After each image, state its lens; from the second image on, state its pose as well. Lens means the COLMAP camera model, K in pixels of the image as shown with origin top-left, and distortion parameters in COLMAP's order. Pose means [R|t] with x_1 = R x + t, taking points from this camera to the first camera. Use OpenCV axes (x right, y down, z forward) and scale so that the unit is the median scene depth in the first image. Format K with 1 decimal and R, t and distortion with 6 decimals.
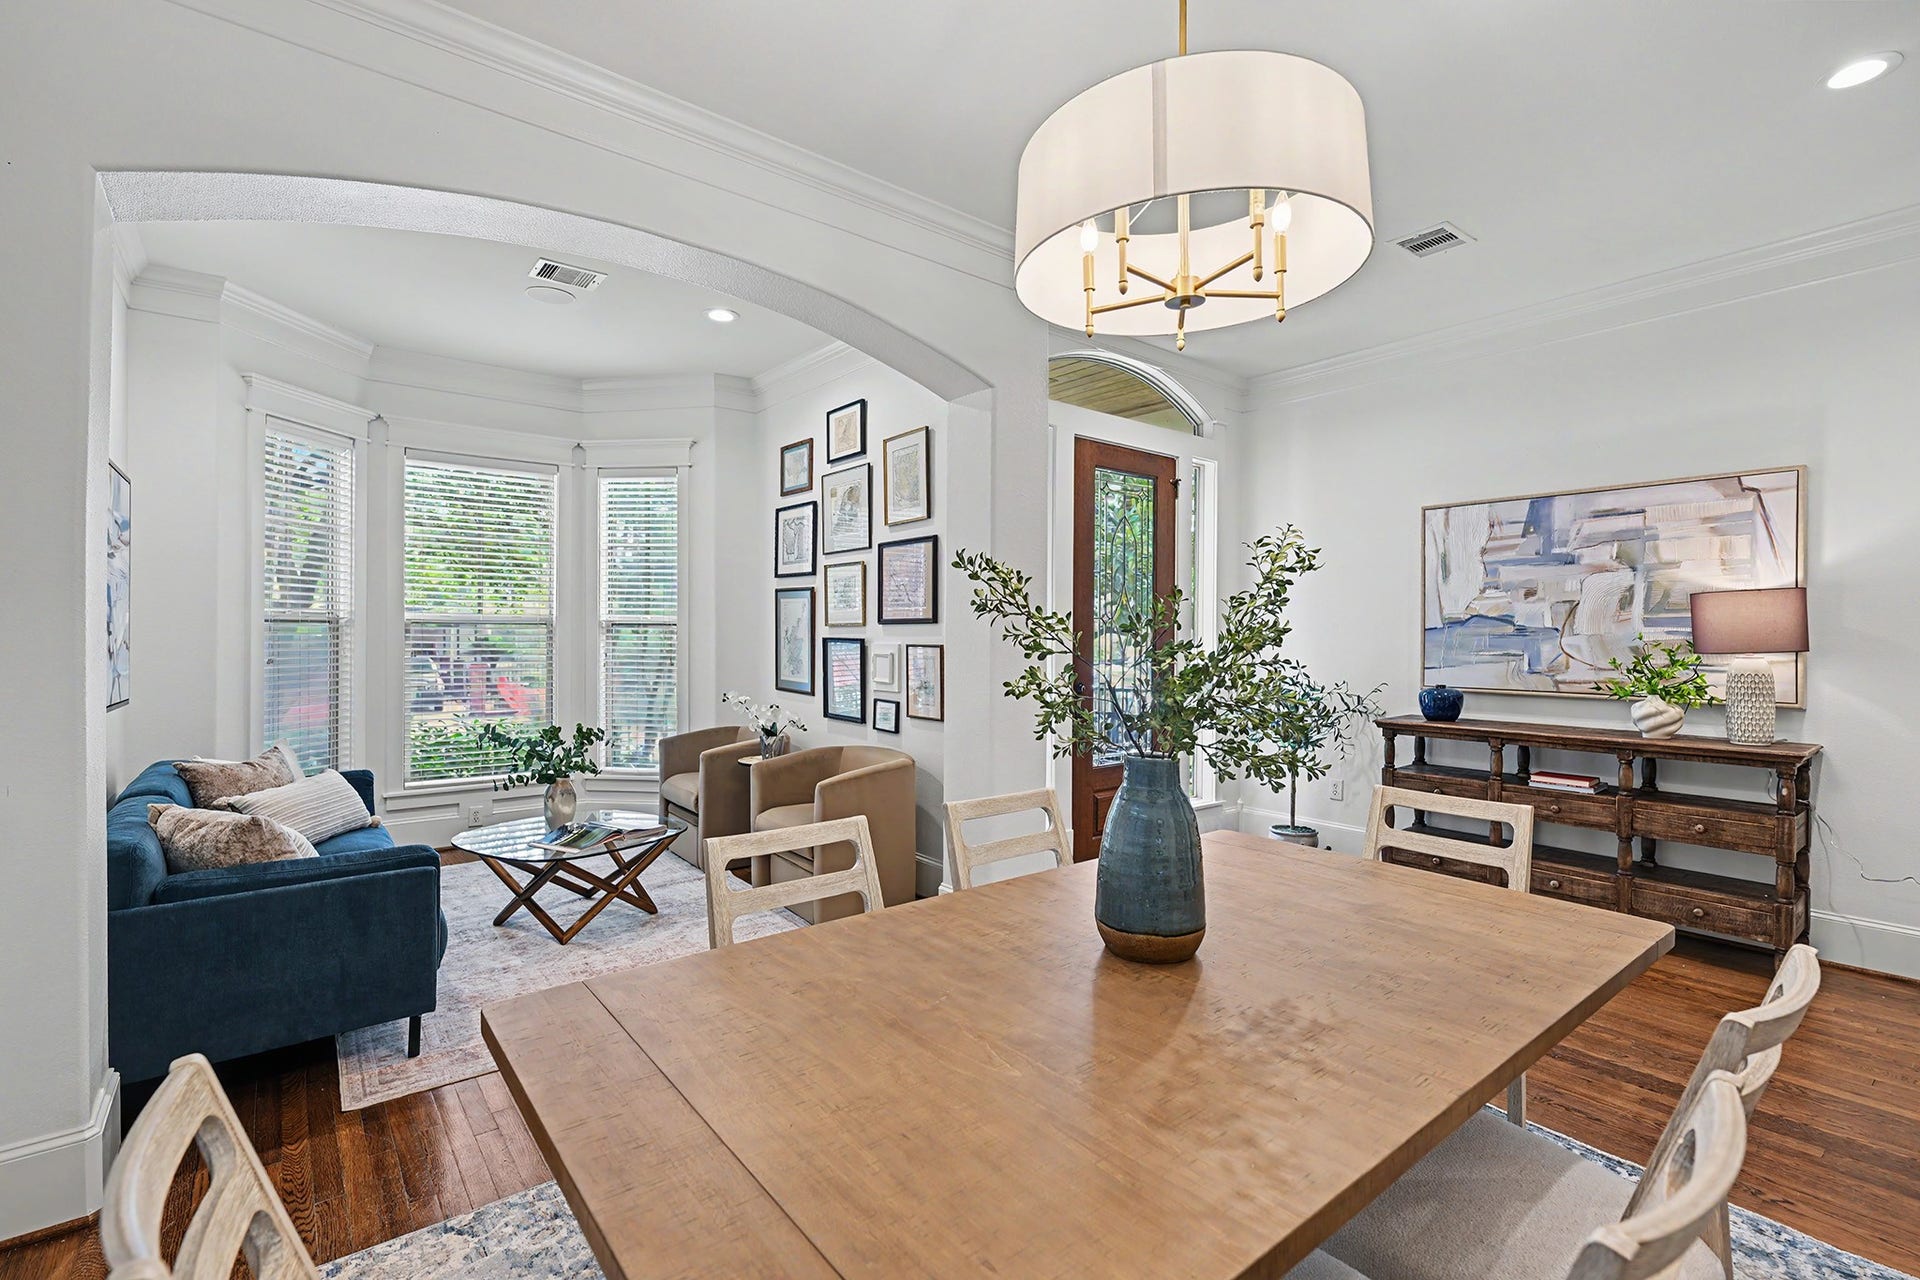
lens RADIAL K [[849.3, 0, 952.0], [0, 849.3, 638.9], [0, 0, 1]] dist [0.000231, 0.000949]
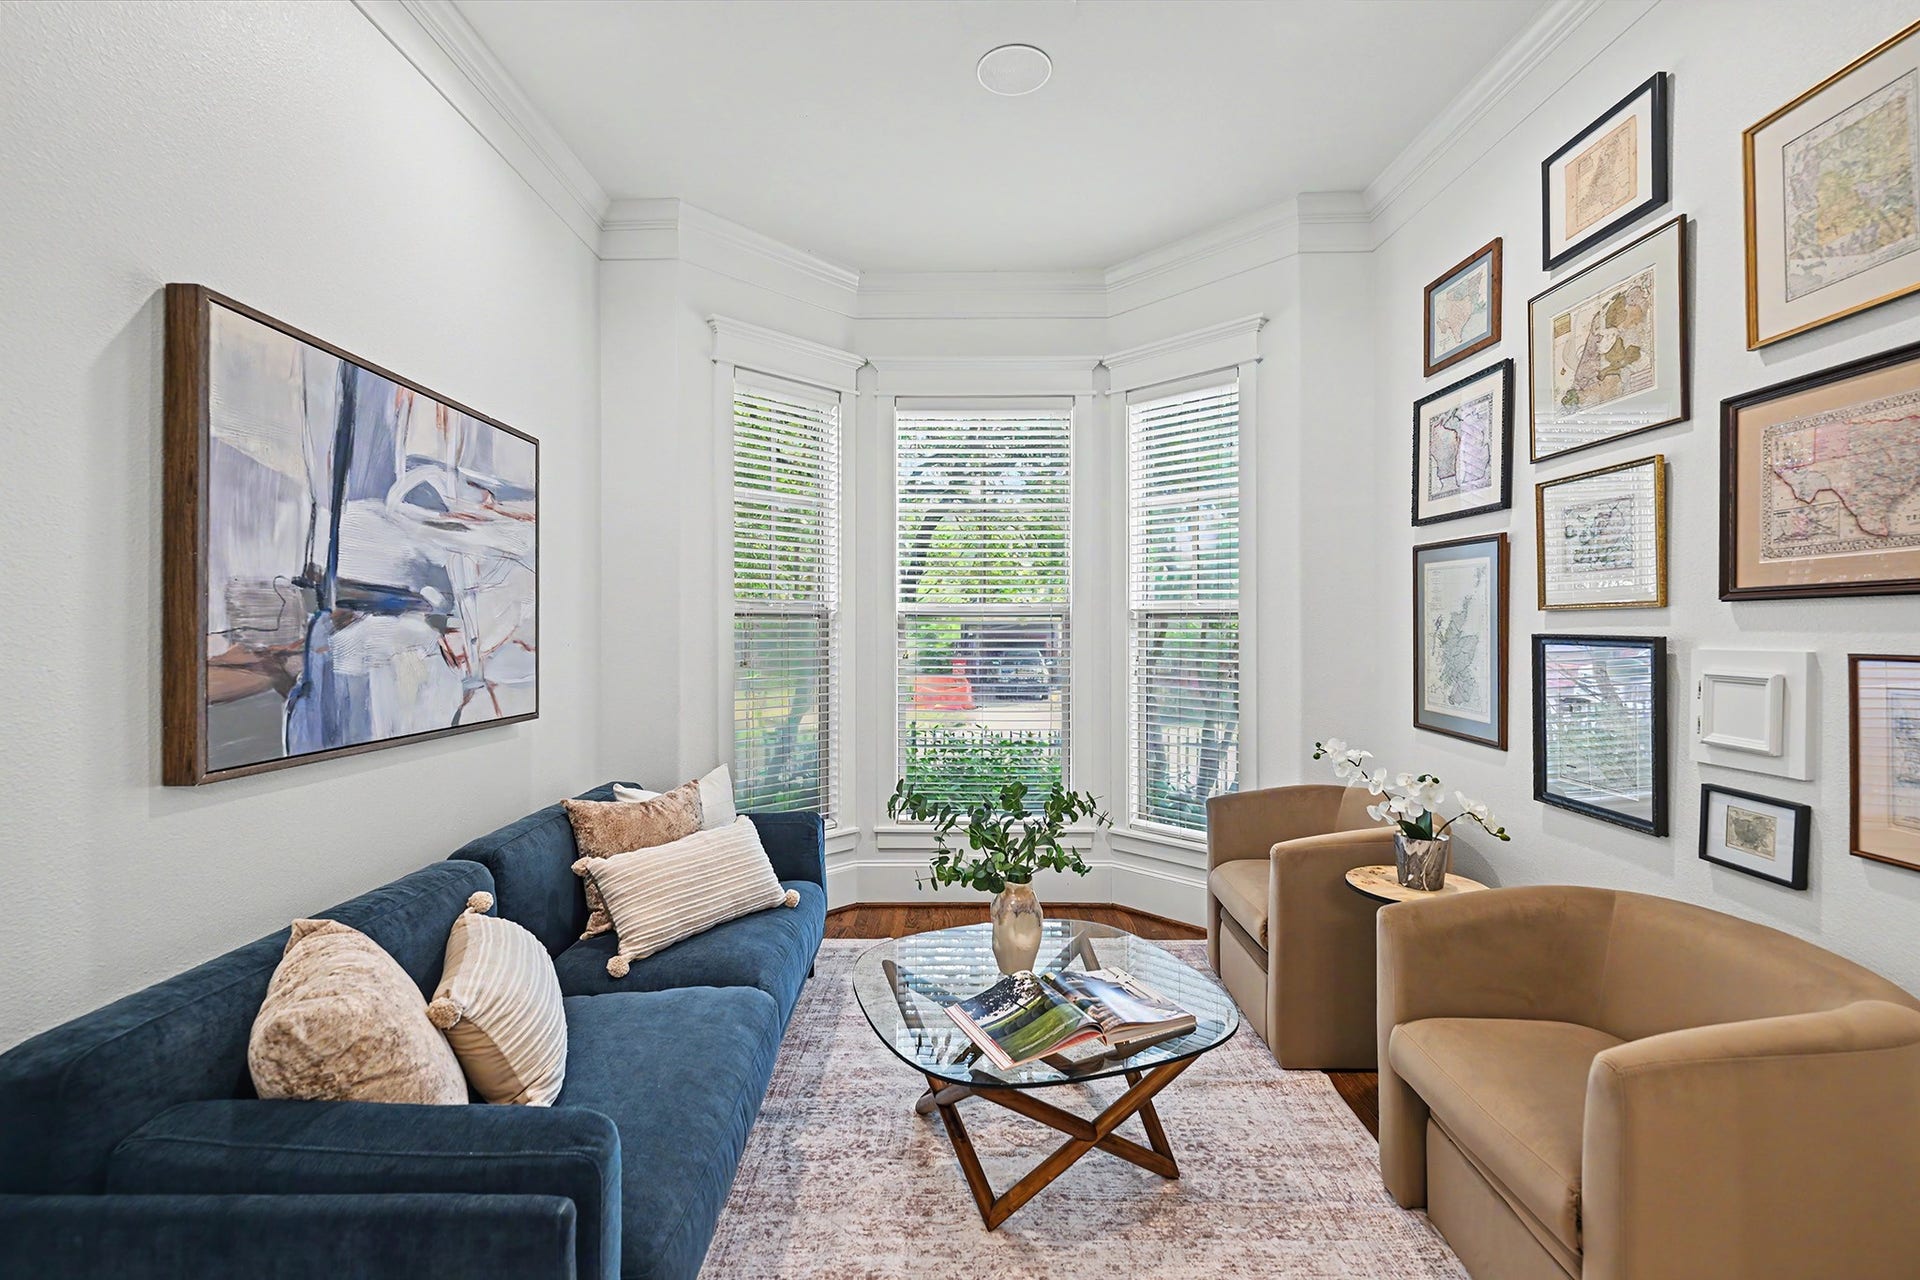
lens RADIAL K [[849.3, 0, 946.3], [0, 849.3, 630.7], [0, 0, 1]] dist [0.000231, 0.000949]
pose [[0.781769, -0.002828, -0.623562, -0.114010], [0.001158, 0.999995, -0.003085, -0.002435], [0.623567, 0.001690, 0.781768, 0.424311]]
